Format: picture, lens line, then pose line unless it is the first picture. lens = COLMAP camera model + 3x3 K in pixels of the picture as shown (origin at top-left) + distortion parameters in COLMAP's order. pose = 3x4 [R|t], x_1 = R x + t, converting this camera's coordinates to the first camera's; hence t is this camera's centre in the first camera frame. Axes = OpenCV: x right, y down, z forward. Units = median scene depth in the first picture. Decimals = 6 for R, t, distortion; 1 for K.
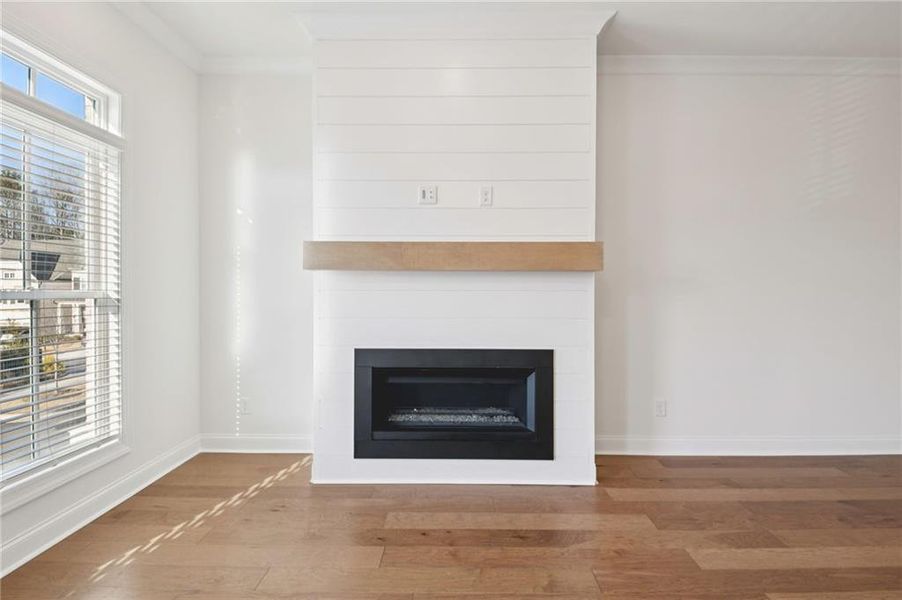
lens RADIAL K [[429.9, 0, 455.3], [0, 429.9, 292.5], [0, 0, 1]] dist [0.025372, -0.020456]
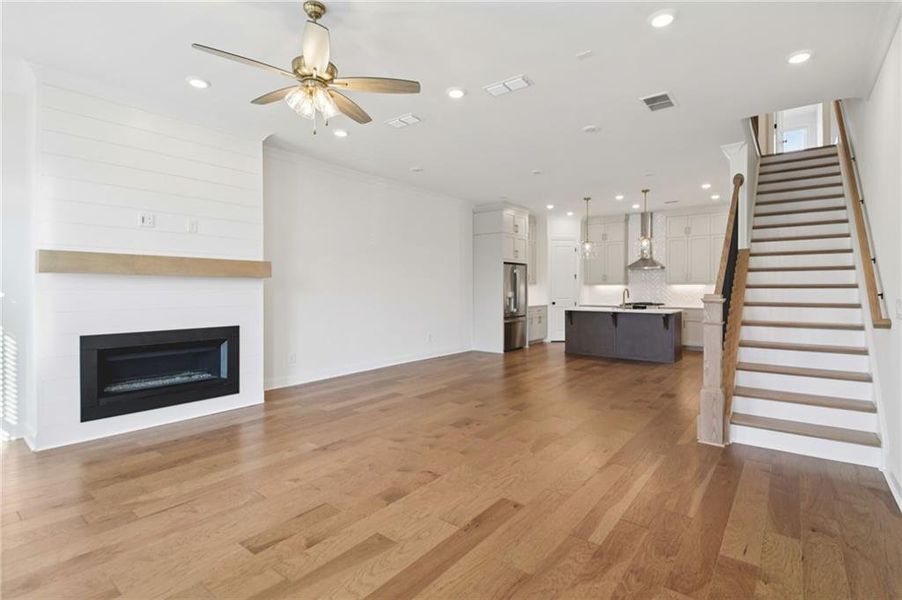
lens RADIAL K [[429.9, 0, 452.7], [0, 429.9, 293.6], [0, 0, 1]] dist [0.025372, -0.020456]
pose [[0.608798, -0.009153, 0.793273, -0.574890], [0.009250, 0.999947, 0.004439, 0.011792], [-0.793272, 0.004635, 0.608850, -0.637351]]
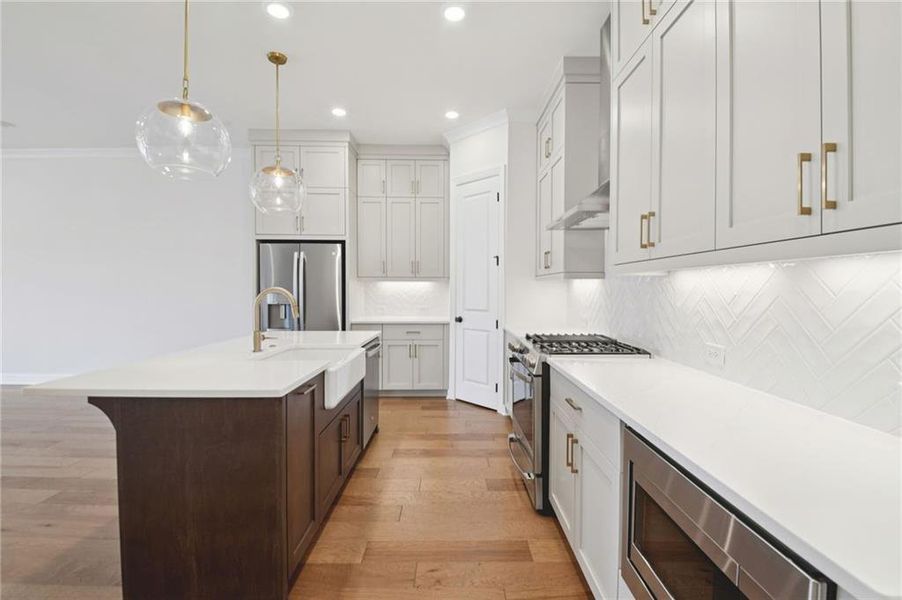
lens RADIAL K [[389.3, 0, 453.6], [0, 389.3, 297.1], [0, 0, 1]] dist [0.009641, -0.014806]
pose [[0.999777, 0.004461, 0.020650, 2.770571], [-0.004709, 0.999917, 0.012007, 0.009234], [-0.020595, -0.012101, 0.999715, -0.642246]]
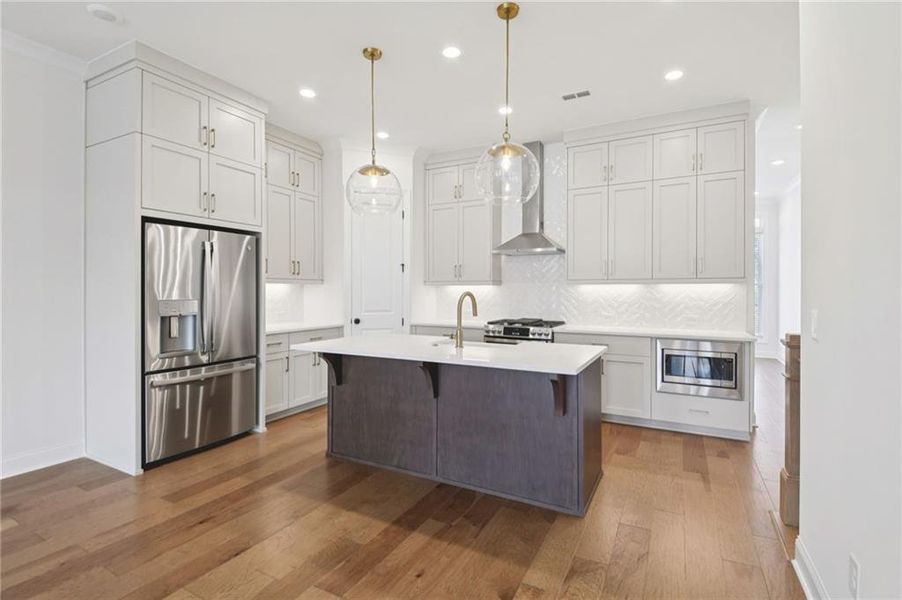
lens RADIAL K [[429.9, 0, 452.3], [0, 429.9, 293.5], [0, 0, 1]] dist [0.025372, -0.020456]
pose [[0.455323, -0.003518, 0.890319, 1.416270], [0.007942, 0.999968, -0.000110, 0.005048], [-0.890291, 0.007121, 0.455337, -0.268163]]
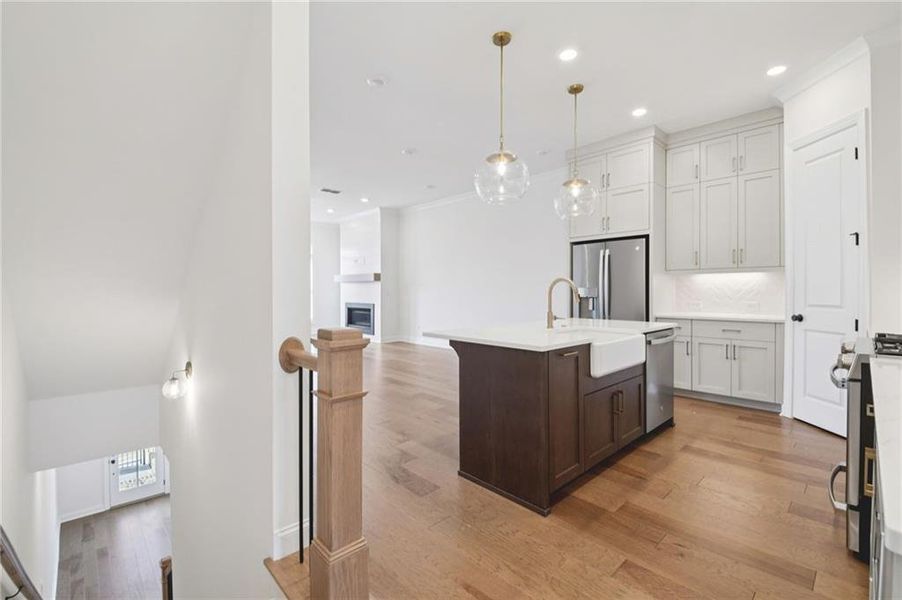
lens RADIAL K [[389.3, 0, 452.8], [0, 389.3, 293.6], [0, 0, 1]] dist [0.009641, -0.014806]
pose [[0.692453, 0.003954, -0.721452, 2.953721], [-0.003906, 0.999991, 0.001732, 0.041984], [0.721453, 0.001619, 0.692462, -0.734681]]
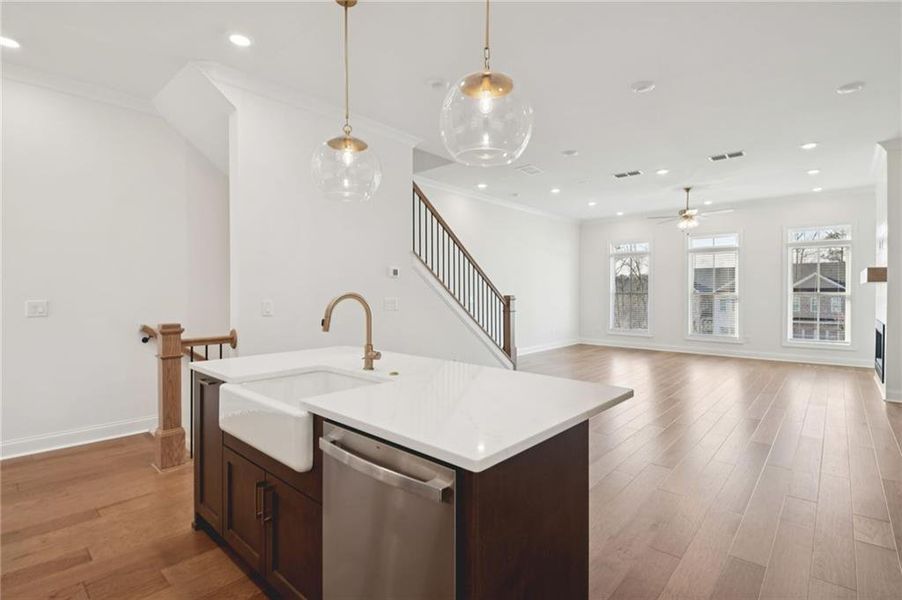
lens RADIAL K [[429.9, 0, 461.2], [0, 429.9, 293.1], [0, 0, 1]] dist [0.025372, -0.020456]
pose [[-0.654410, 0.002485, -0.756136, 2.845302], [-0.007404, 0.999926, 0.009695, -0.007590], [0.756104, 0.011943, -0.654343, 0.828092]]
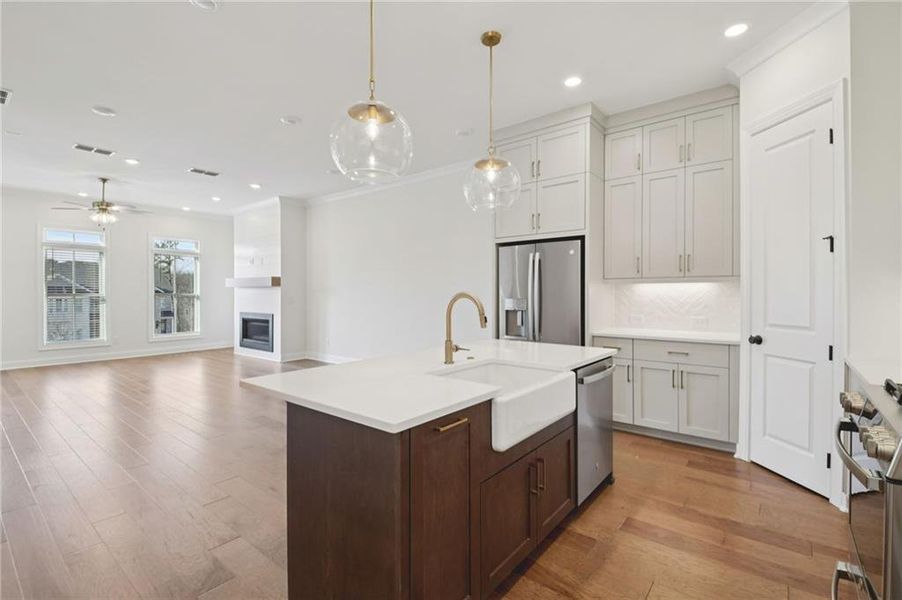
lens RADIAL K [[408.5, 0, 452.0], [0, 408.5, 295.9], [0, 0, 1]] dist [0.011171, -0.014615]
pose [[0.786323, 0.003827, -0.617804, 2.859032], [-0.005252, 0.999986, -0.000490, 0.007727], [0.617794, 0.003630, 0.786332, -0.416098]]
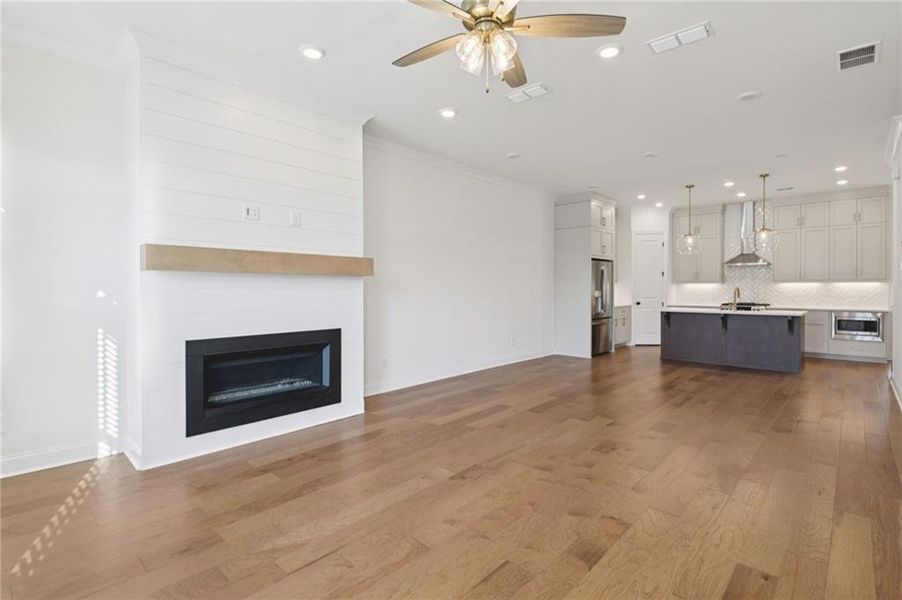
lens RADIAL K [[429.9, 0, 453.0], [0, 429.9, 294.1], [0, 0, 1]] dist [0.025372, -0.020456]
pose [[0.671542, -0.012042, 0.740869, -0.604716], [0.009786, 0.999925, 0.007382, 0.007455], [-0.740902, 0.002293, 0.671610, -0.281083]]
